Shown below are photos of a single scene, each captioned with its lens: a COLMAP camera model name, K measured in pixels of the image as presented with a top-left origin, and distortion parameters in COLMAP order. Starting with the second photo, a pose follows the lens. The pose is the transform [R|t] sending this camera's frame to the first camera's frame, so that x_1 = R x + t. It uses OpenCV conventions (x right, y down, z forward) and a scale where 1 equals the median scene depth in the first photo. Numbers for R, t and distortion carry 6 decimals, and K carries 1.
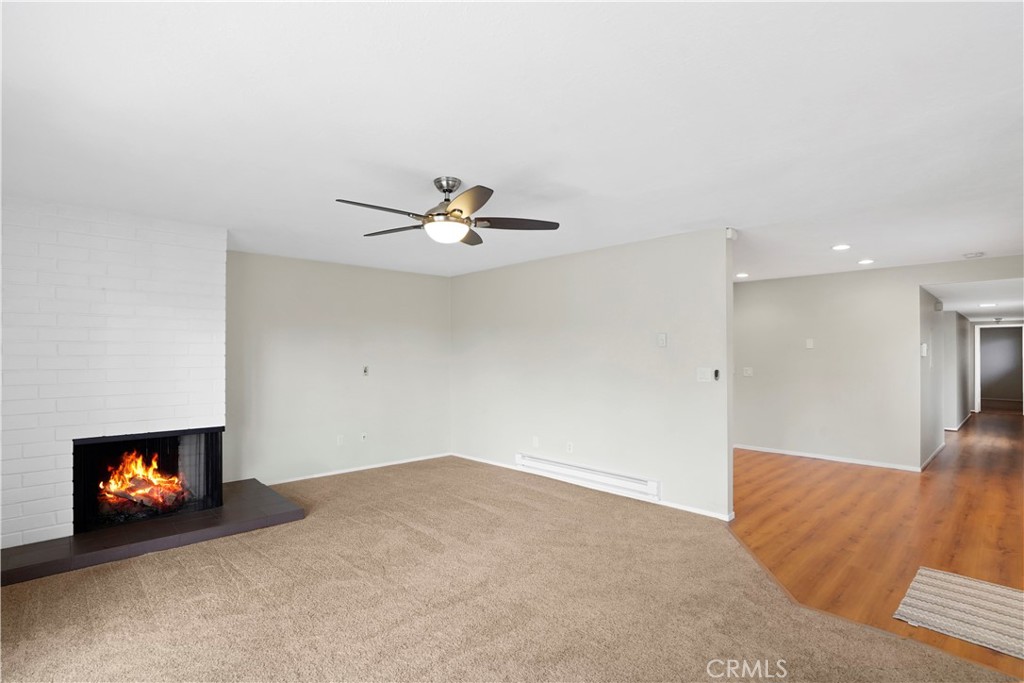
lens RADIAL K [[486.2, 0, 513.4], [0, 486.2, 350.1], [0, 0, 1]] dist [-0.014529, 0.000135]
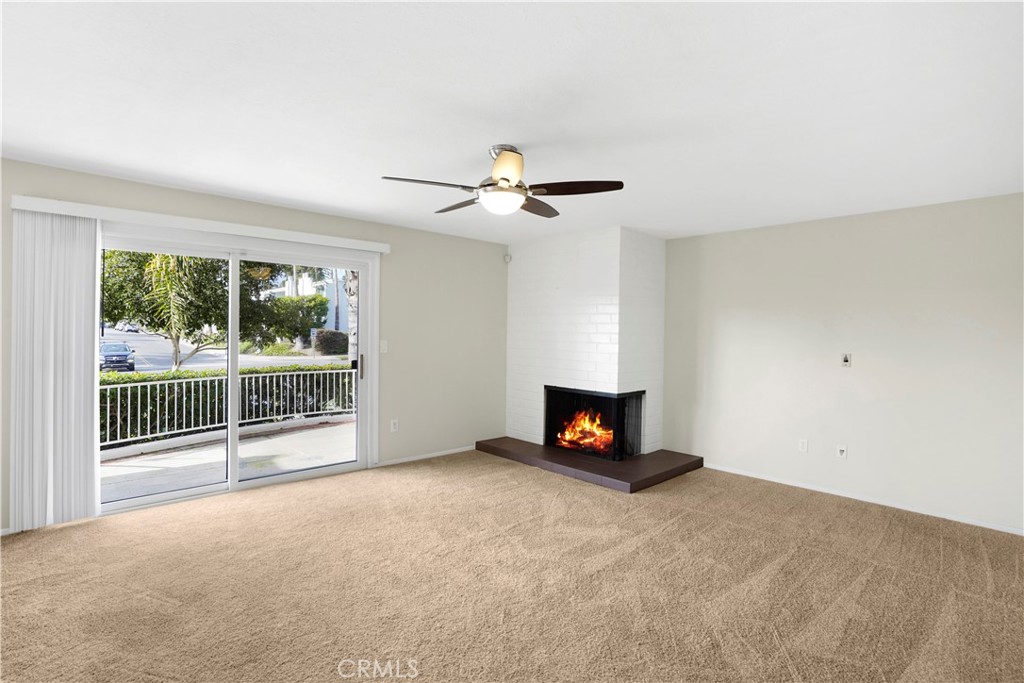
lens RADIAL K [[490.6, 0, 509.4], [0, 490.6, 326.6], [0, 0, 1]] dist [-0.086511, 0.034709]
pose [[0.000643, -0.005900, -0.999982, 0.694611], [-0.006853, 0.999959, -0.005905, -0.000573], [0.999976, 0.006857, 0.000603, 0.852345]]
